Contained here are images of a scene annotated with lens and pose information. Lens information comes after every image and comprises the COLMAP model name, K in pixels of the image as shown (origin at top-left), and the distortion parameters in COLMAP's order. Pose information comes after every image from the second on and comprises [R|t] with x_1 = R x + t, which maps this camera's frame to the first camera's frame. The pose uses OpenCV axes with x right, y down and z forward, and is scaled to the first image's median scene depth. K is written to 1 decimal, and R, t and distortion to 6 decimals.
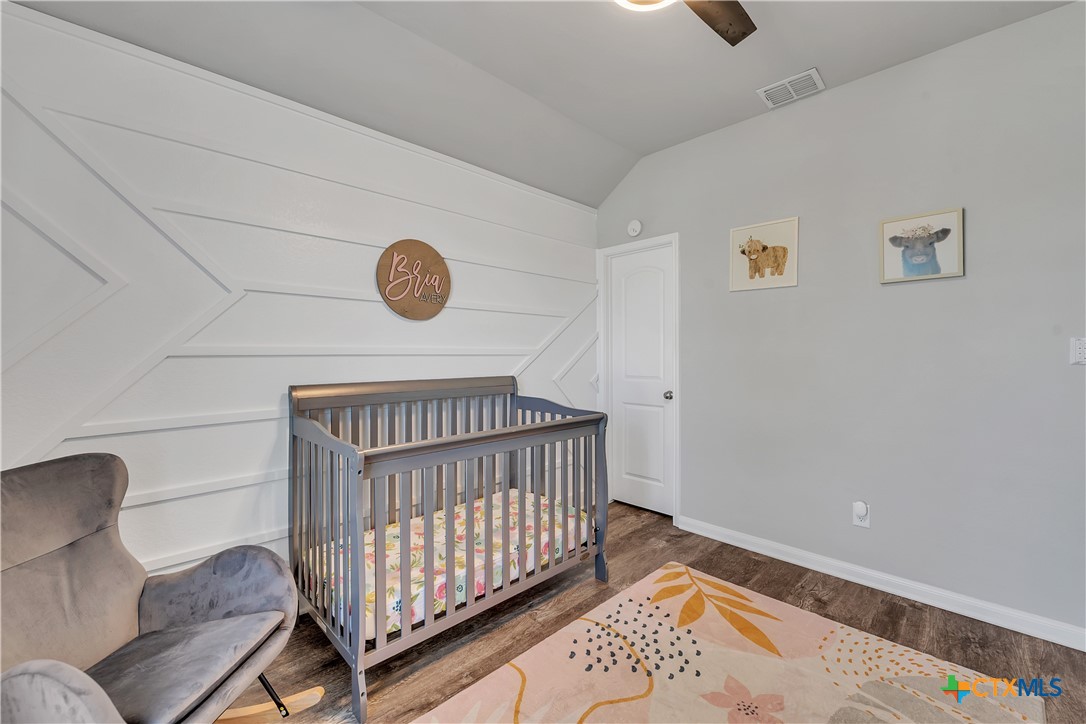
lens RADIAL K [[443.9, 0, 544.3], [0, 443.9, 359.6], [0, 0, 1]] dist [-0.013805, -0.002267]
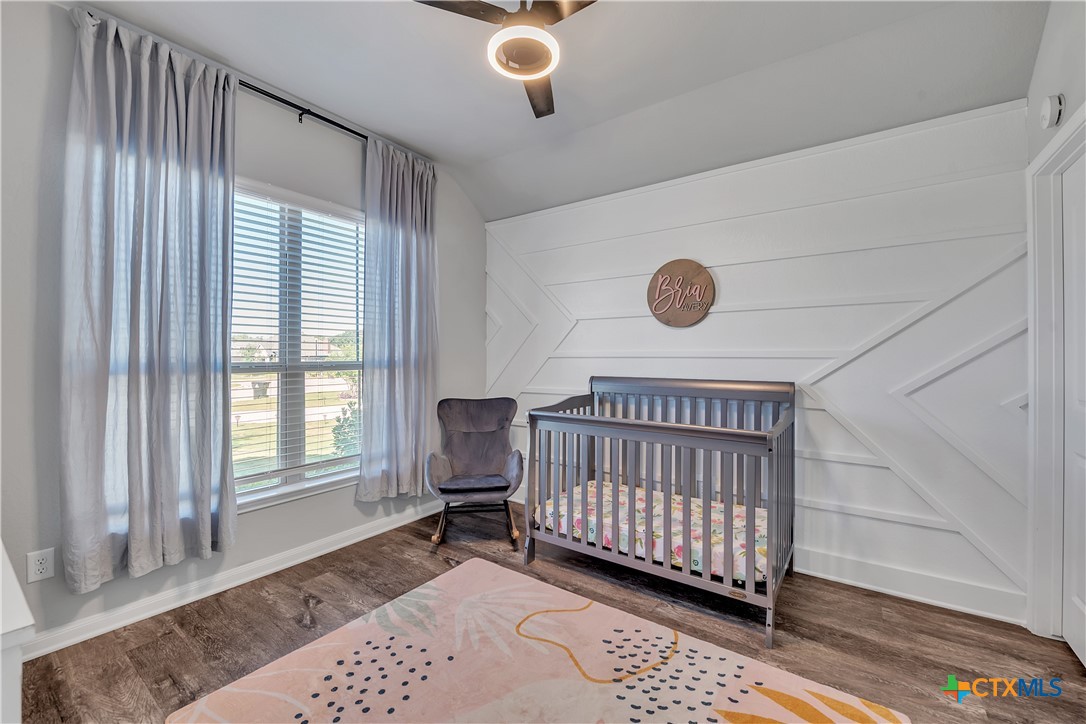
lens RADIAL K [[443.9, 0, 544.2], [0, 443.9, 356.0], [0, 0, 1]] dist [-0.013805, -0.002267]
pose [[0.162767, 0.002259, -0.986662, 1.006449], [-0.010051, 0.999949, 0.000632, -0.013353], [0.986613, 0.009814, 0.162782, 0.567762]]
